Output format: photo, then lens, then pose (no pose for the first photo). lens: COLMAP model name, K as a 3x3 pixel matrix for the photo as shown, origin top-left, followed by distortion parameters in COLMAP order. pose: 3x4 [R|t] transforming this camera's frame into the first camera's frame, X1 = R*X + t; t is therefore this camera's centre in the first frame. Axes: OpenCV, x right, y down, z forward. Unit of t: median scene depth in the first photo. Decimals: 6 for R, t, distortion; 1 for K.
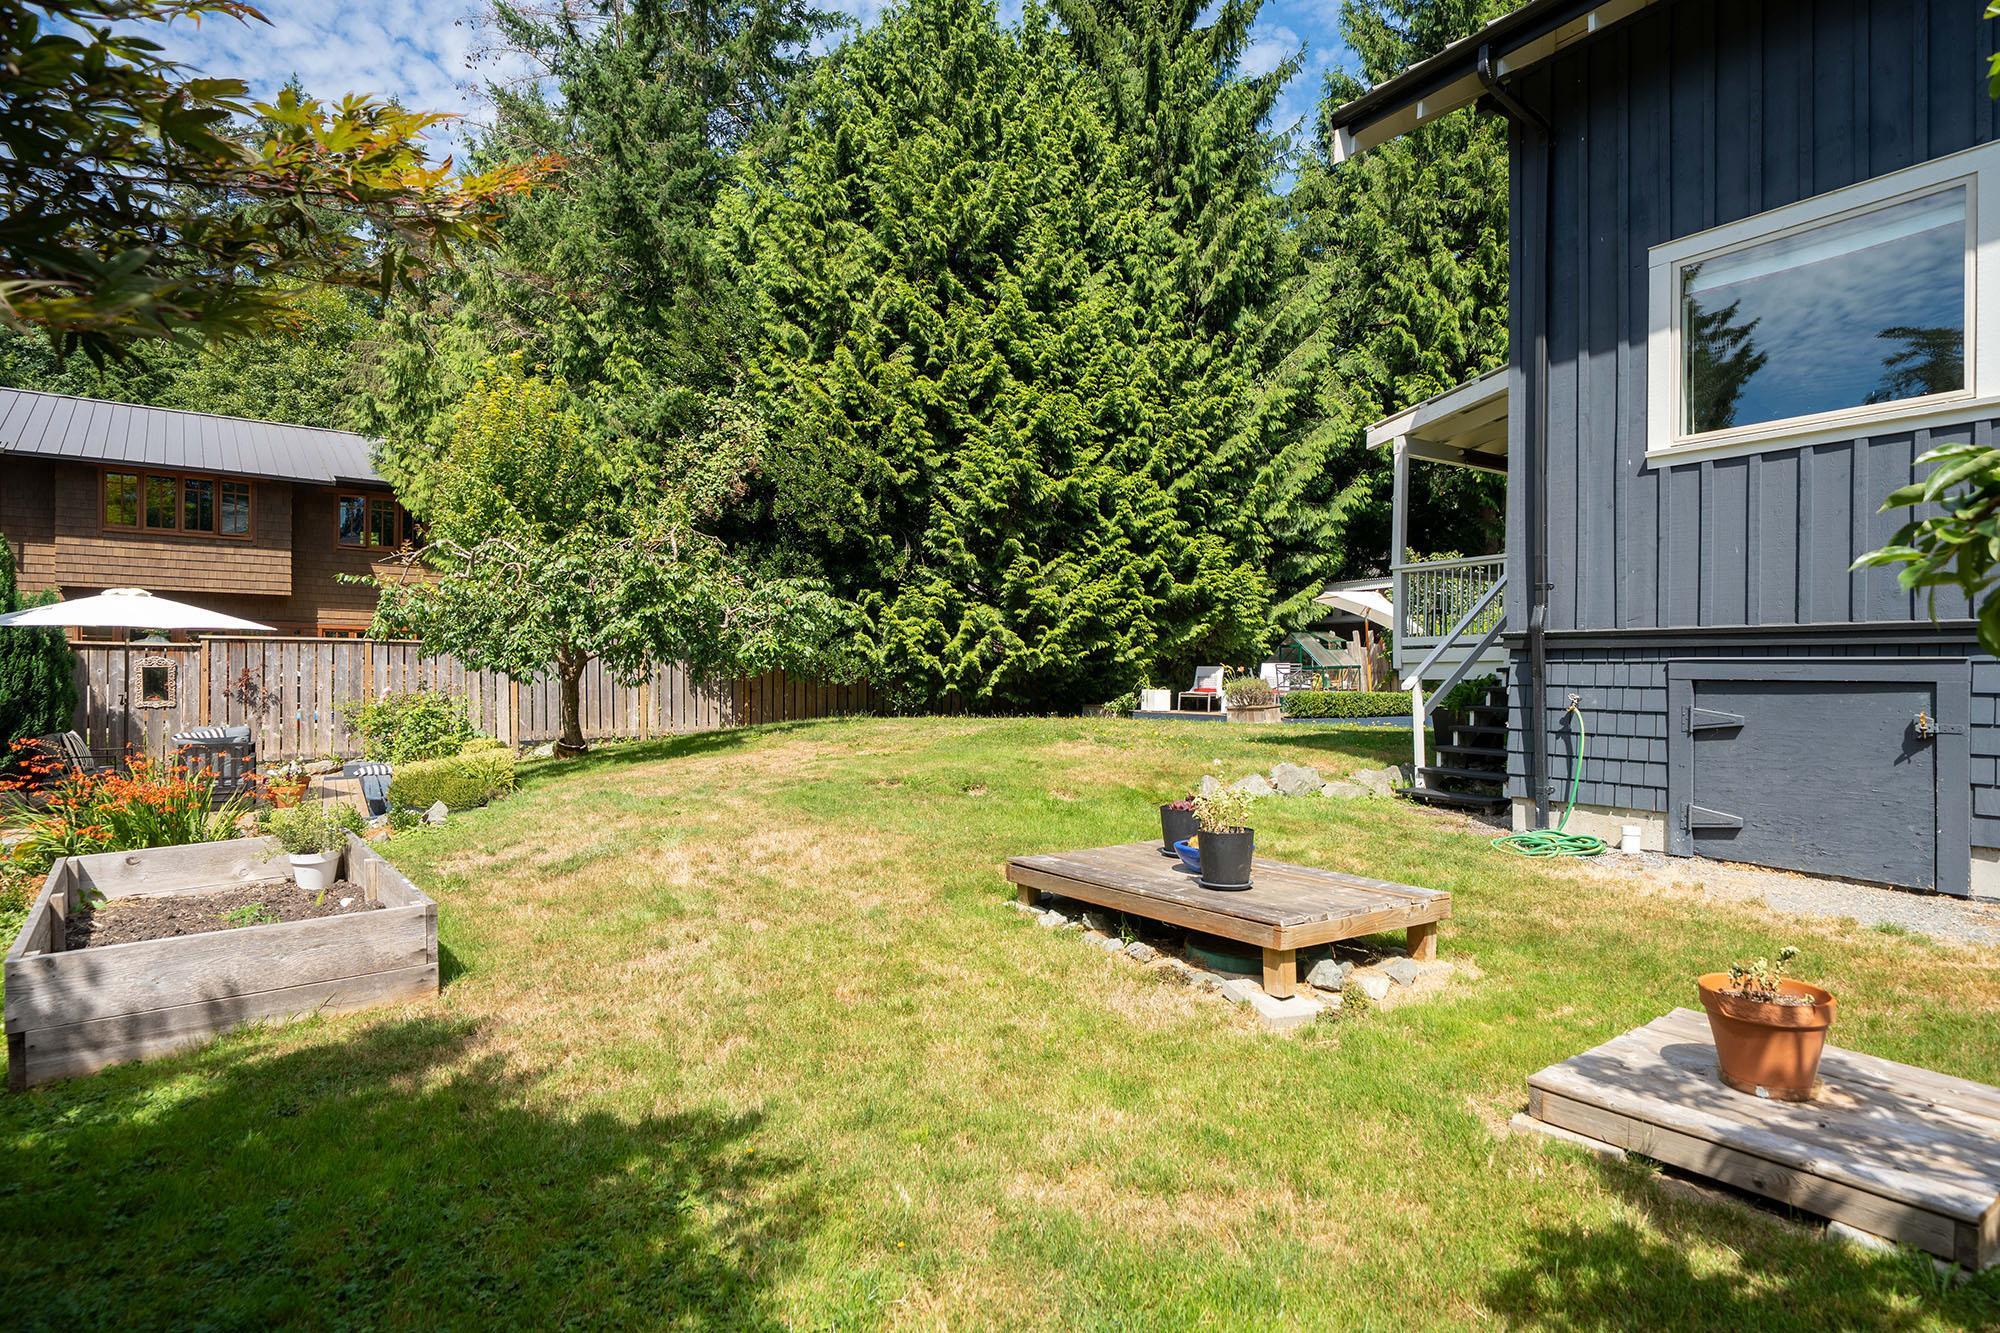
lens RADIAL K [[1029.5, 0, 996.3], [0, 1029.5, 670.1], [0, 0, 1]] dist [-0.000681, -0.000071]
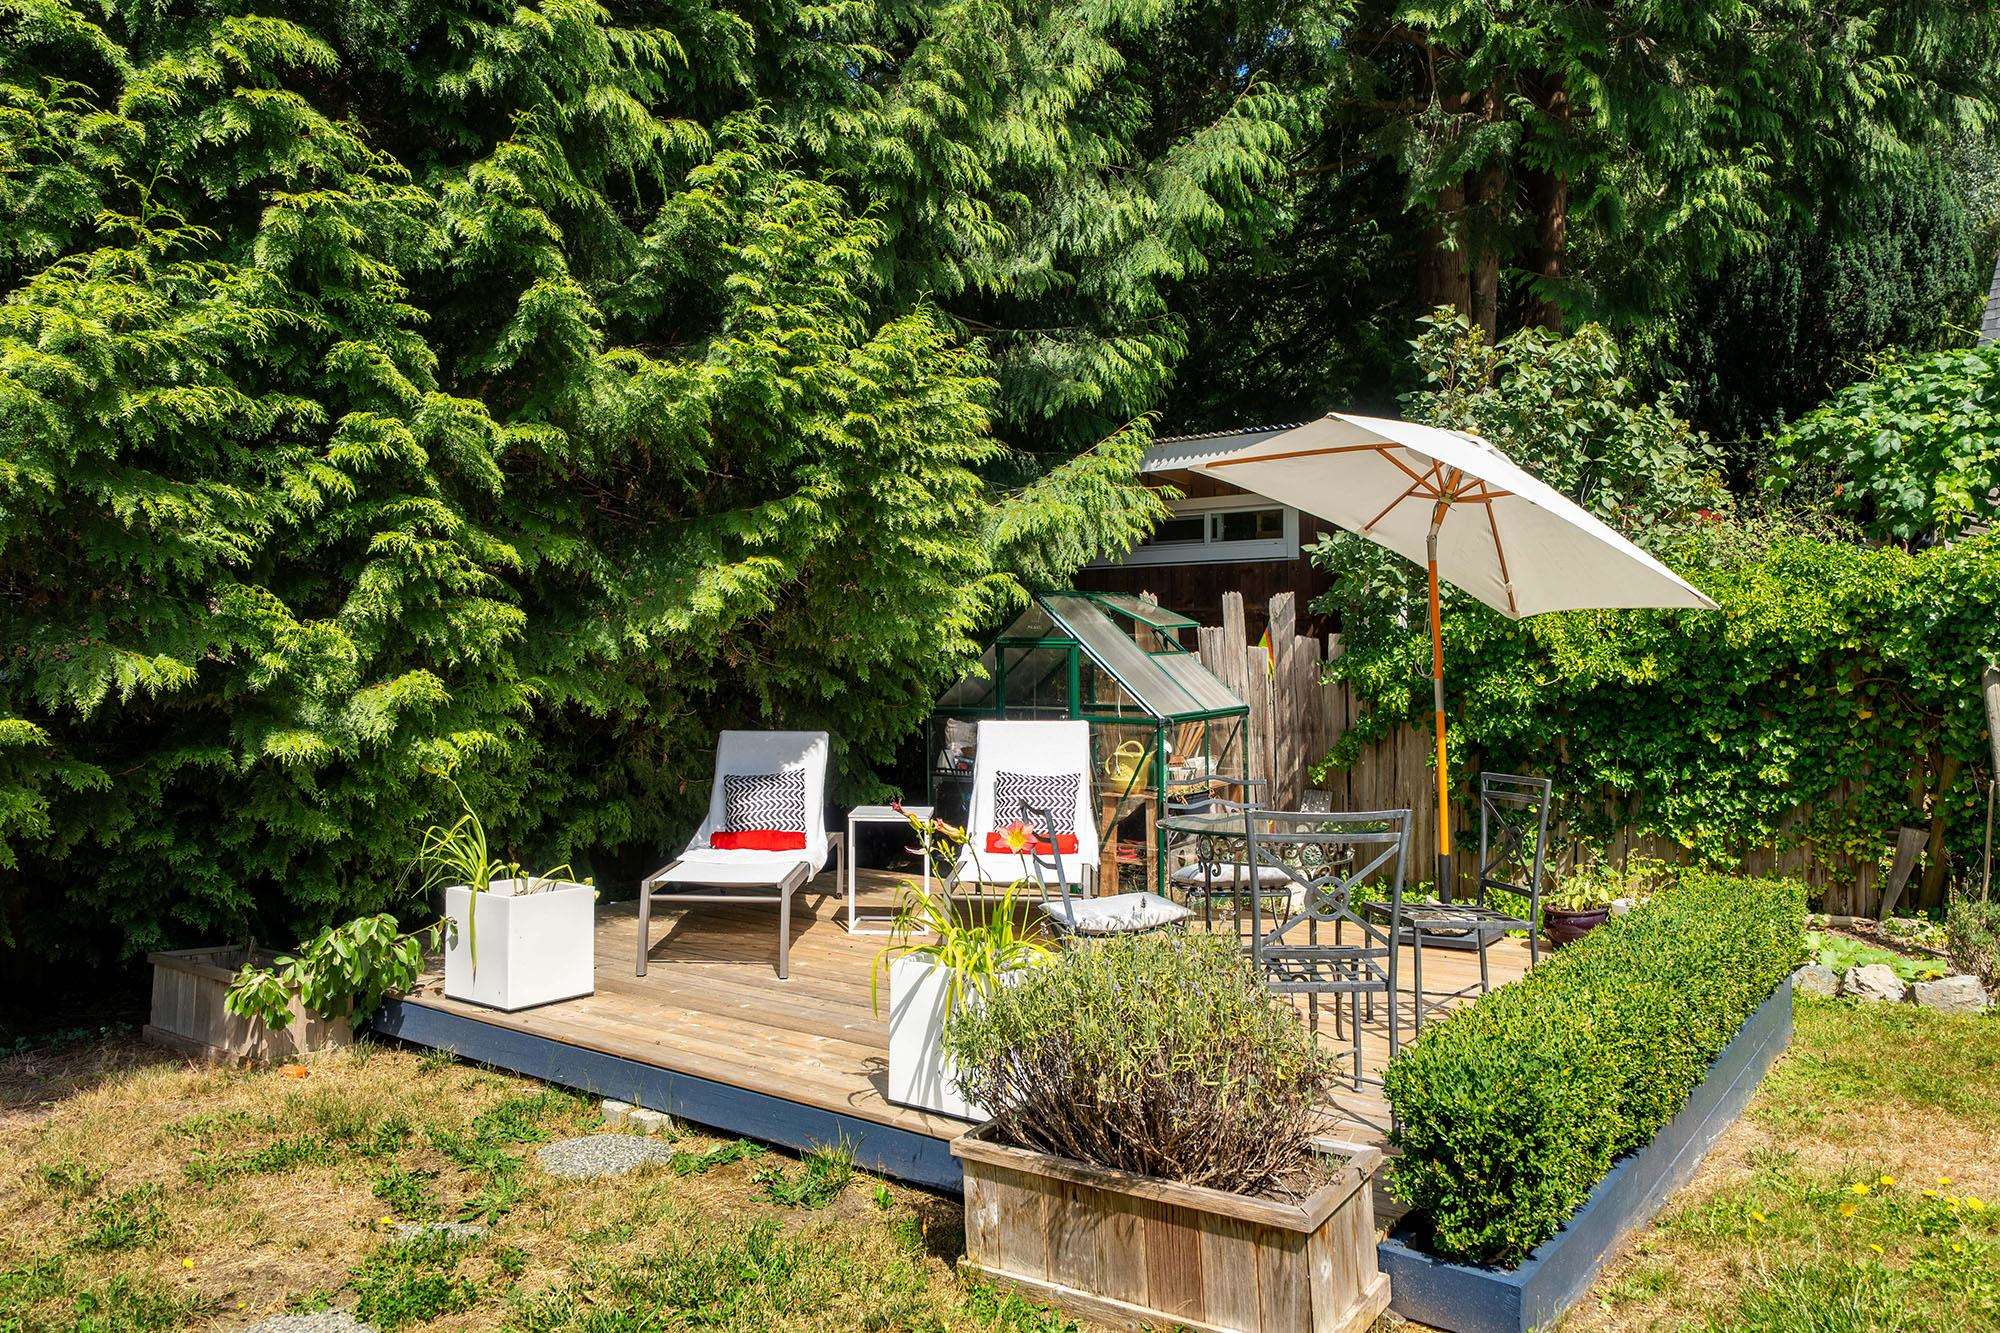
lens RADIAL K [[1300.6, 0, 992.7], [0, 1300.6, 659.6], [0, 0, 1]] dist [-0.012555, -0.002246]
pose [[0.915777, -0.011186, 0.401530, 0.137085], [0.002416, 0.999747, 0.022341, -0.029381], [-0.401679, -0.019489, 0.915573, 0.727598]]
